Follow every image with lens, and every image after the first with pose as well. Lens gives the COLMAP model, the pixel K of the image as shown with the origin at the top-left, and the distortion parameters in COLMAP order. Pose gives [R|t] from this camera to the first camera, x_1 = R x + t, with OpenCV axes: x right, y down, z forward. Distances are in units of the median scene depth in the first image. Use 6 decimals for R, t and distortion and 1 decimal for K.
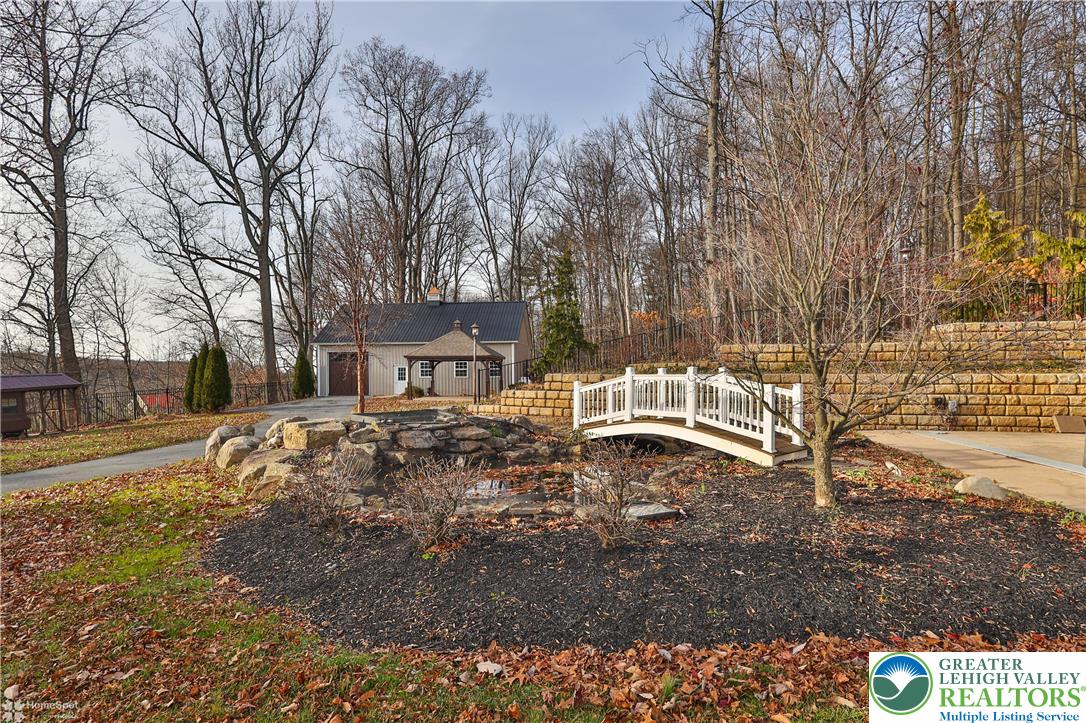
lens RADIAL K [[468.9, 0, 543.0], [0, 468.9, 361.5], [0, 0, 1]] dist [-0.000246, -0.000093]
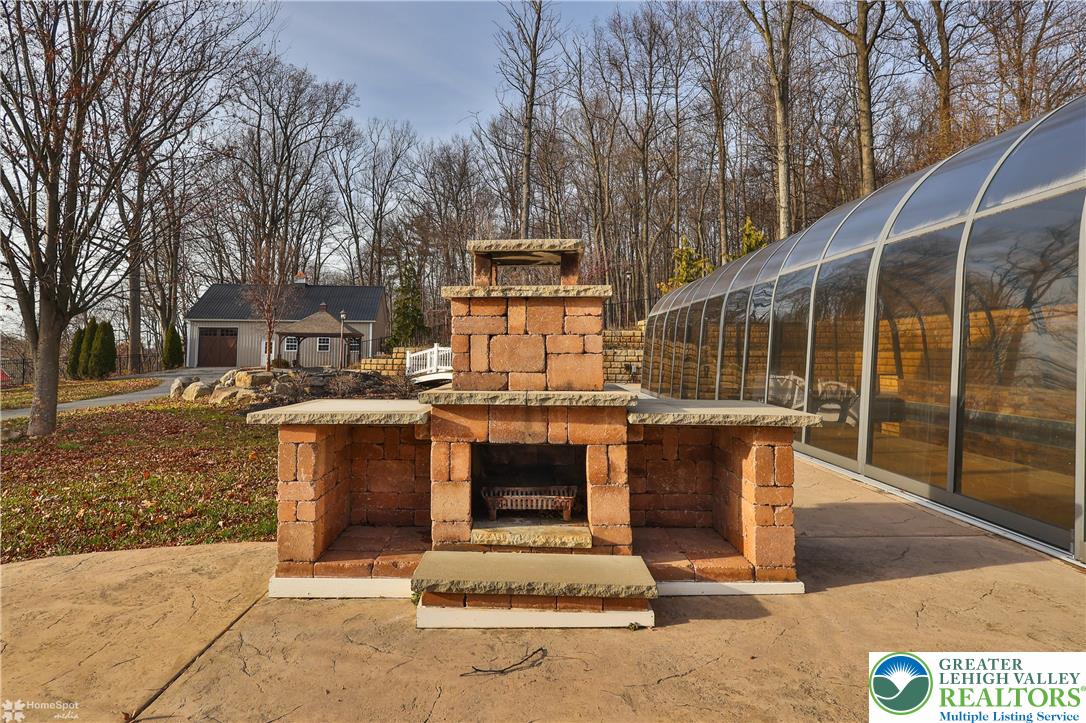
lens RADIAL K [[636.3, 0, 541.2], [0, 636.3, 298.4], [0, 0, 1]] dist [0.000608, 0.000408]
pose [[0.980149, 0.029242, 0.196095, 0.036786], [-0.016815, 0.997760, -0.064743, -0.003608], [-0.197549, 0.060161, 0.978445, -0.609135]]
